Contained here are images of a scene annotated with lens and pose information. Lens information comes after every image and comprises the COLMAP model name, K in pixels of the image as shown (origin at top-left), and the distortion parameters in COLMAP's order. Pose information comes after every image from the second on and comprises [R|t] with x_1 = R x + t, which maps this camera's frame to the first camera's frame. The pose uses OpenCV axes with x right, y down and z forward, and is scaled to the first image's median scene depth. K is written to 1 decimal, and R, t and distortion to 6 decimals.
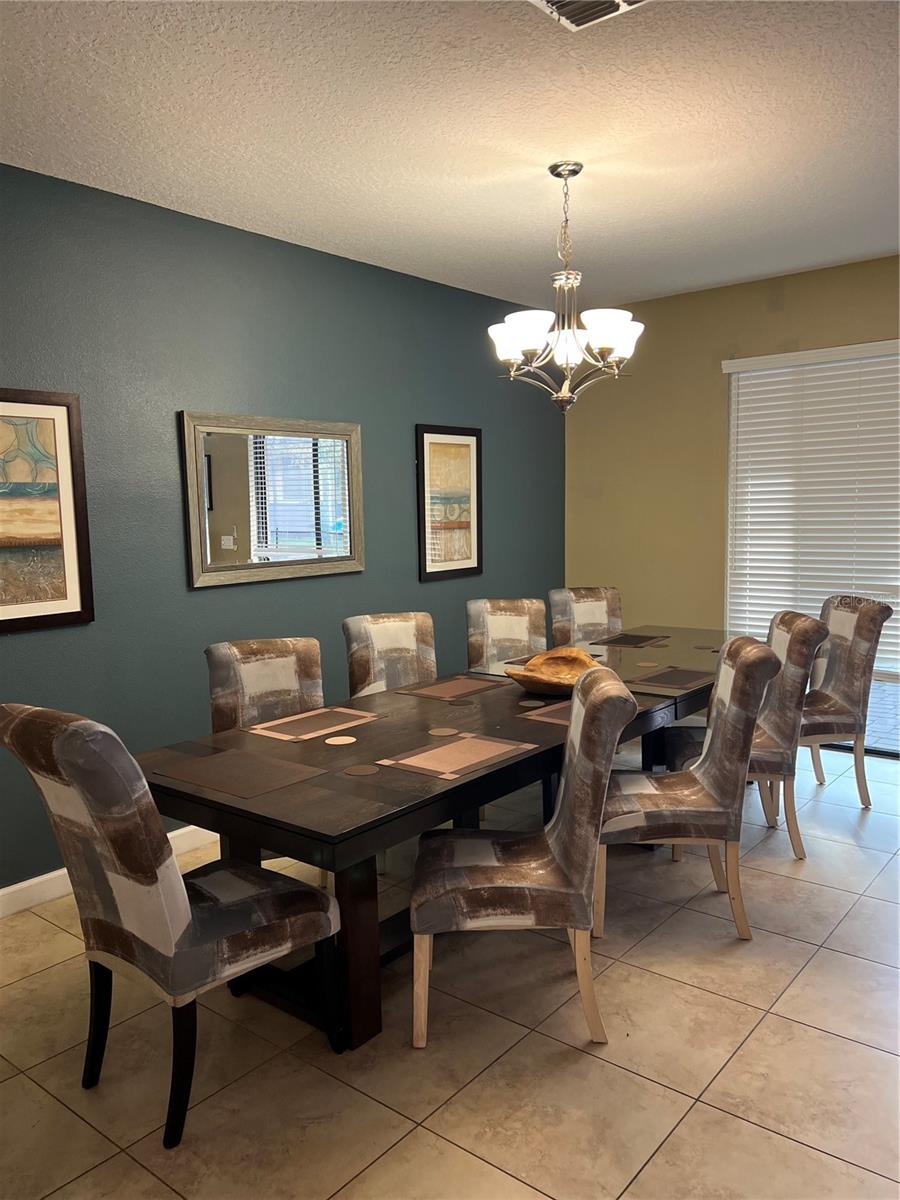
lens RADIAL K [[906.3, 0, 457.0], [0, 906.3, 610.1], [0, 0, 1]] dist [0.059633, -0.060148]
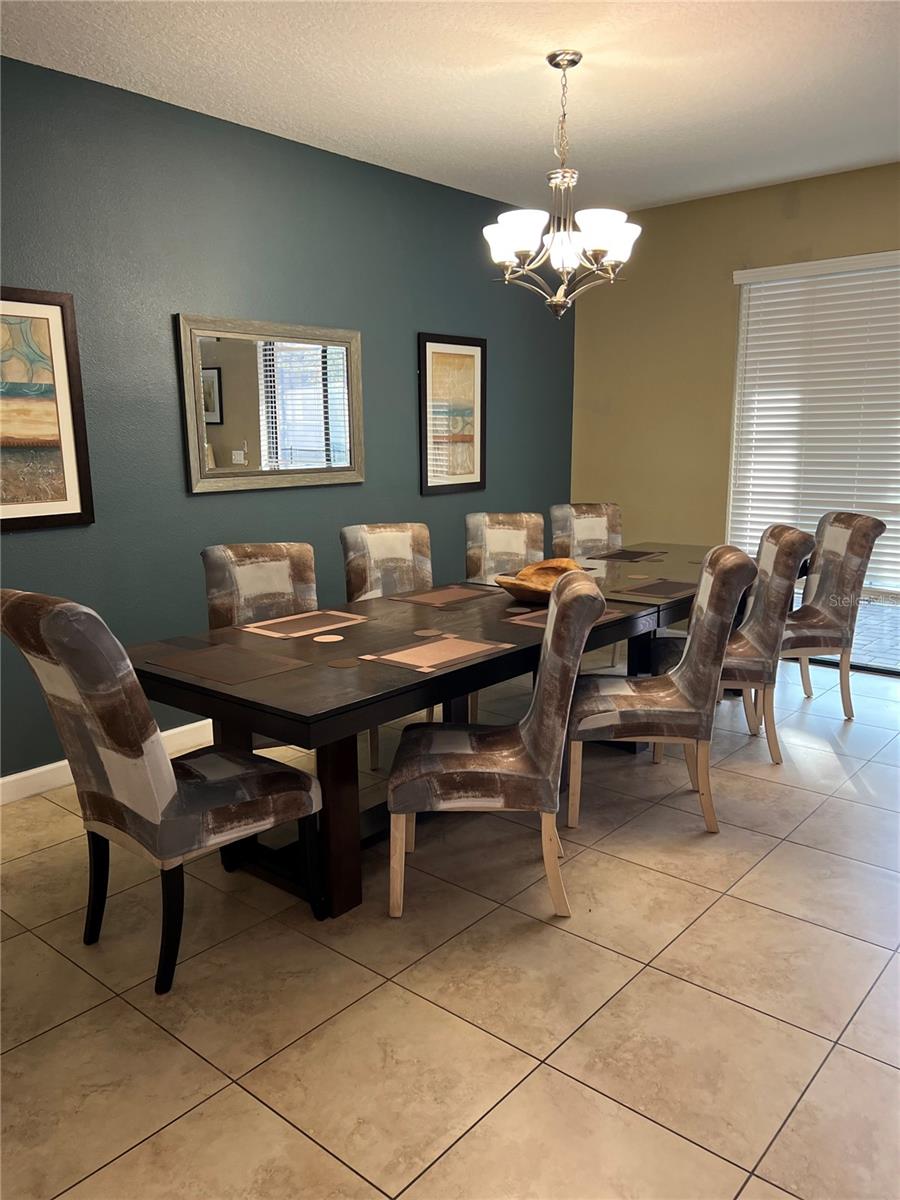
lens RADIAL K [[906.3, 0, 464.6], [0, 906.3, 624.6], [0, 0, 1]] dist [0.059633, -0.060148]
pose [[0.999734, 0.015651, -0.016923, 0.039572], [-0.013966, 0.995332, 0.095489, 0.023022], [0.018338, -0.095228, 0.995287, -0.026228]]
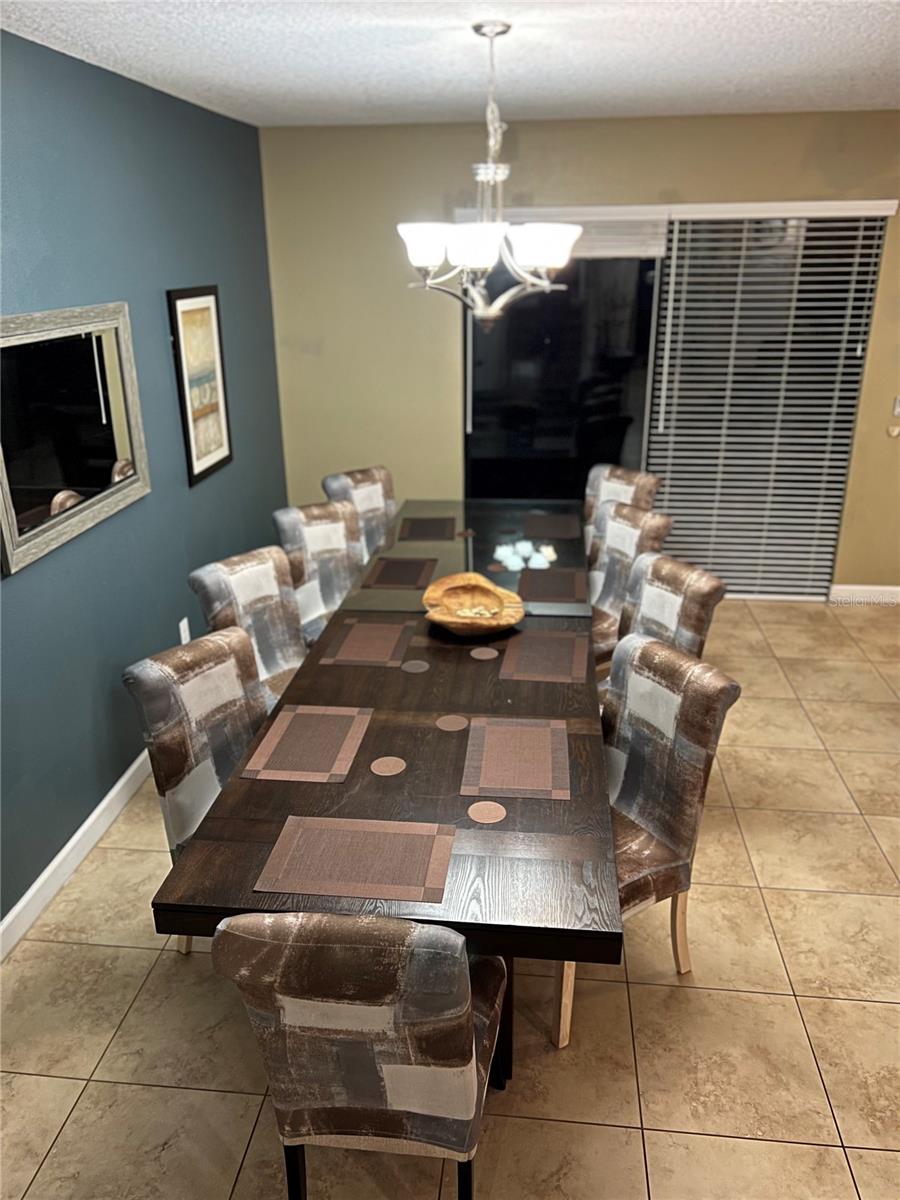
lens RADIAL K [[906.3, 0, 456.9], [0, 906.3, 607.0], [0, 0, 1]] dist [0.059633, -0.060148]
pose [[0.838265, -0.184952, 0.512937, -0.426384], [0.052233, 0.963627, 0.262098, -0.197993], [-0.542756, -0.192915, 0.817435, 0.244346]]
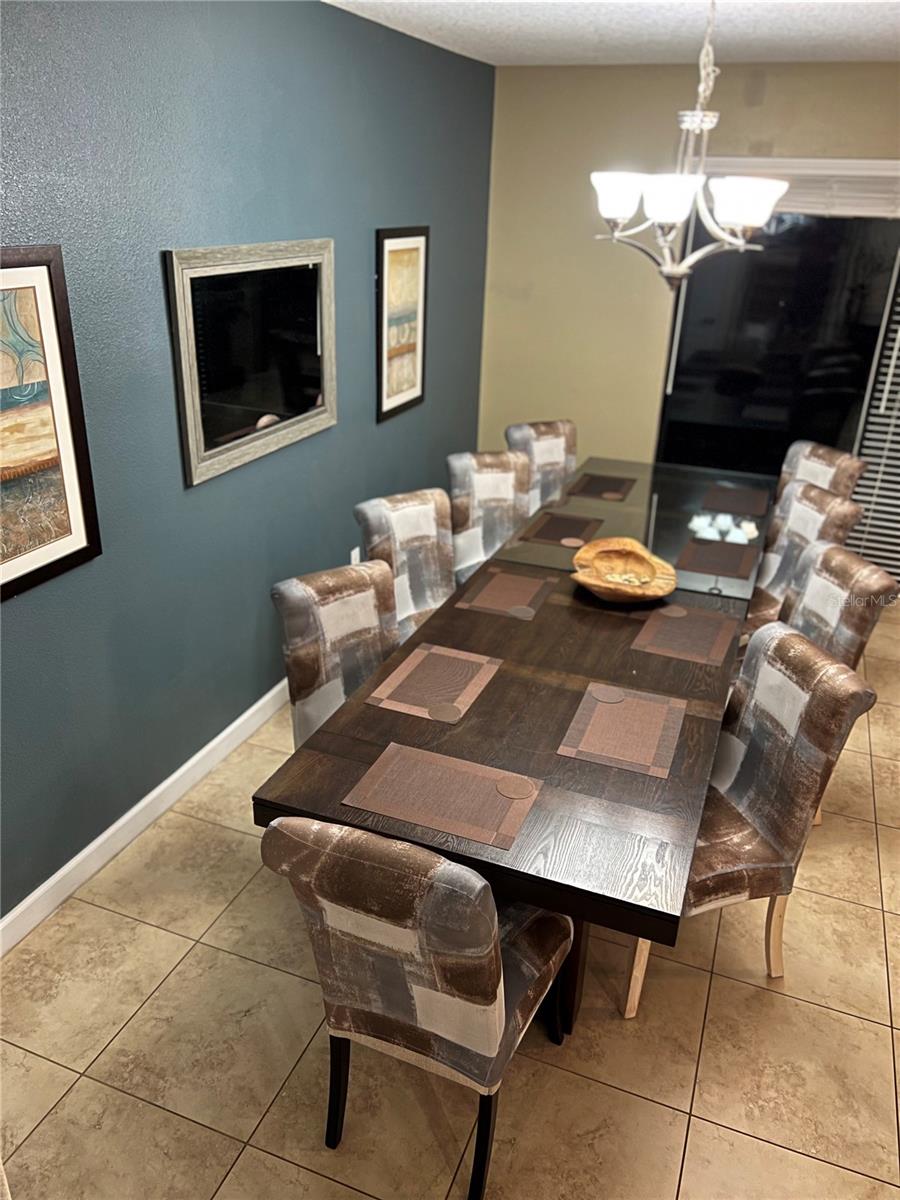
lens RADIAL K [[906.3, 0, 454.2], [0, 906.3, 609.5], [0, 0, 1]] dist [0.059633, -0.060148]
pose [[0.949538, -0.080649, 0.303106, -0.372774], [-0.018317, 0.950470, 0.310277, -0.199837], [-0.313116, -0.300171, 0.901030, 0.207872]]
